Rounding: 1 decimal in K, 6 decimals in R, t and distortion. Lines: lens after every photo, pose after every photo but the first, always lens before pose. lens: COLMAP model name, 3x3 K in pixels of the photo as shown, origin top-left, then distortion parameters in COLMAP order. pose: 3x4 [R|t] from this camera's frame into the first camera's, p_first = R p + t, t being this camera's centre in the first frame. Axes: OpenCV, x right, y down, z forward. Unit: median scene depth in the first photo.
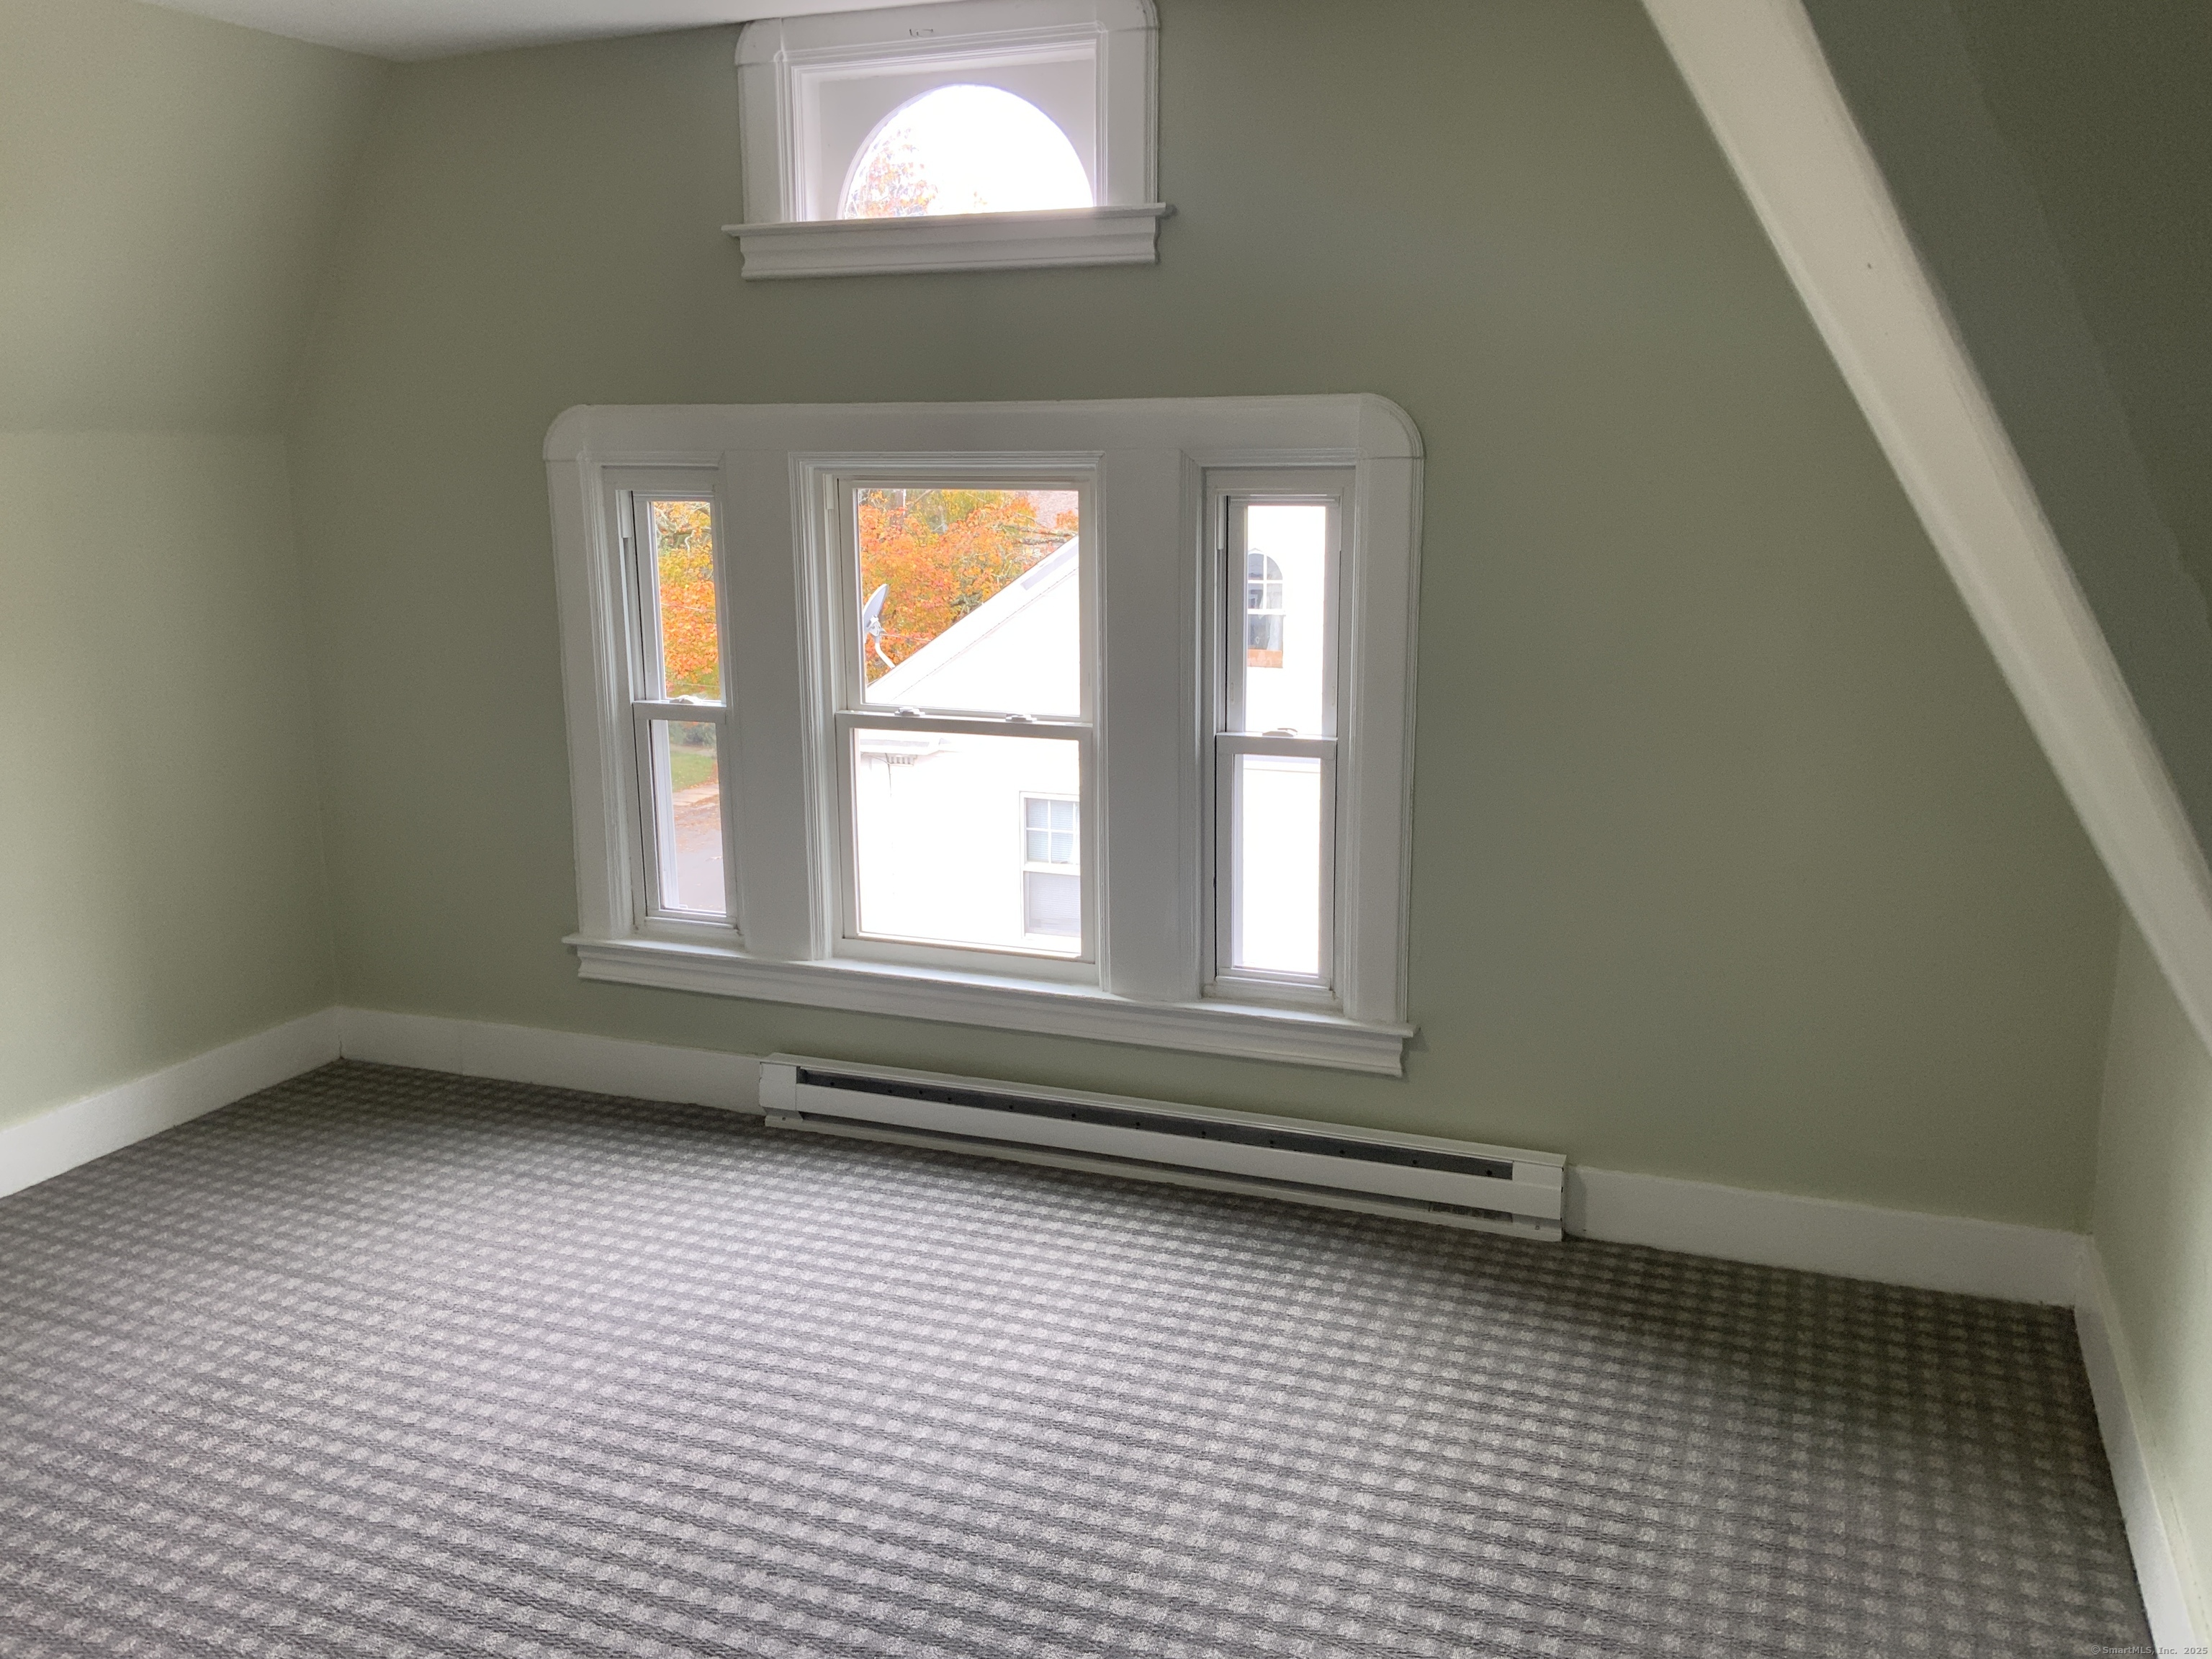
lens RADIAL K [[1864.0, 0, 1106.0], [0, 1864.0, 824.6], [0, 0, 1]] dist [0.037701, -0.010465]
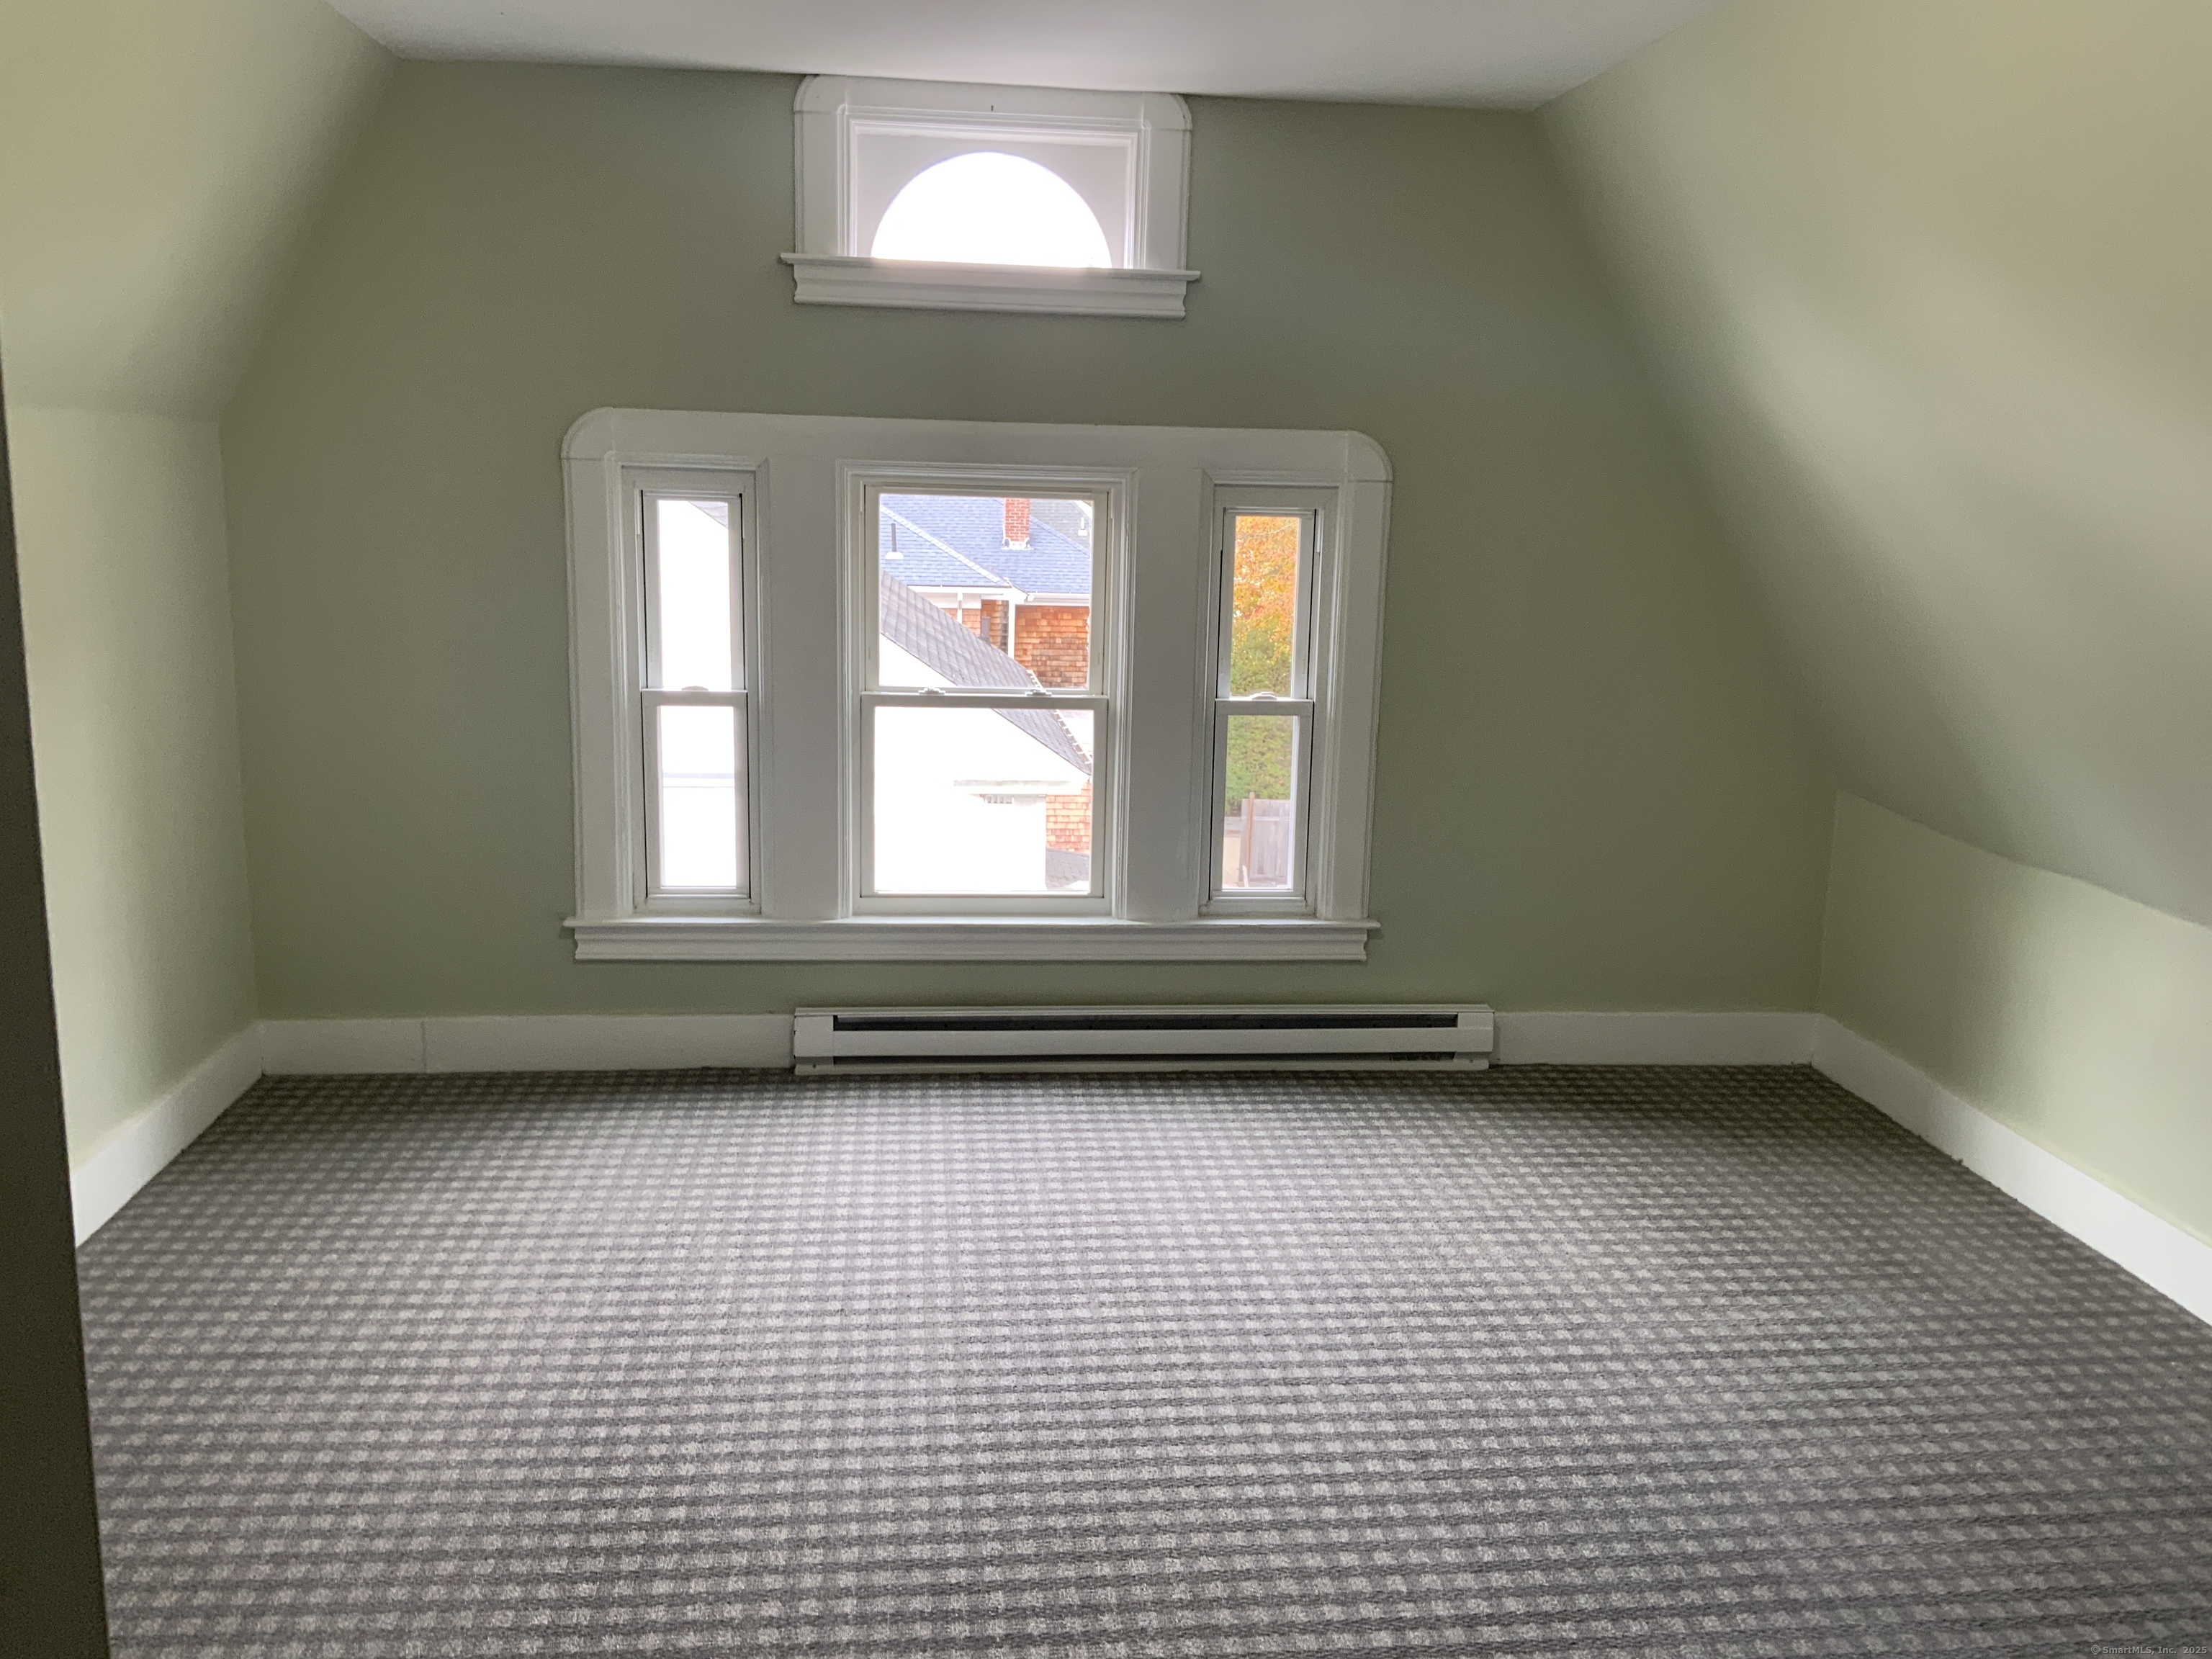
lens RADIAL K [[1864.0, 0, 1102.9], [0, 1864.0, 829.9], [0, 0, 1]] dist [0.037701, -0.010465]
pose [[0.883350, -0.054114, 0.465580, -0.576291], [0.061450, 0.998110, -0.000580, 0.033058], [-0.464669, 0.029122, 0.885006, -0.057326]]
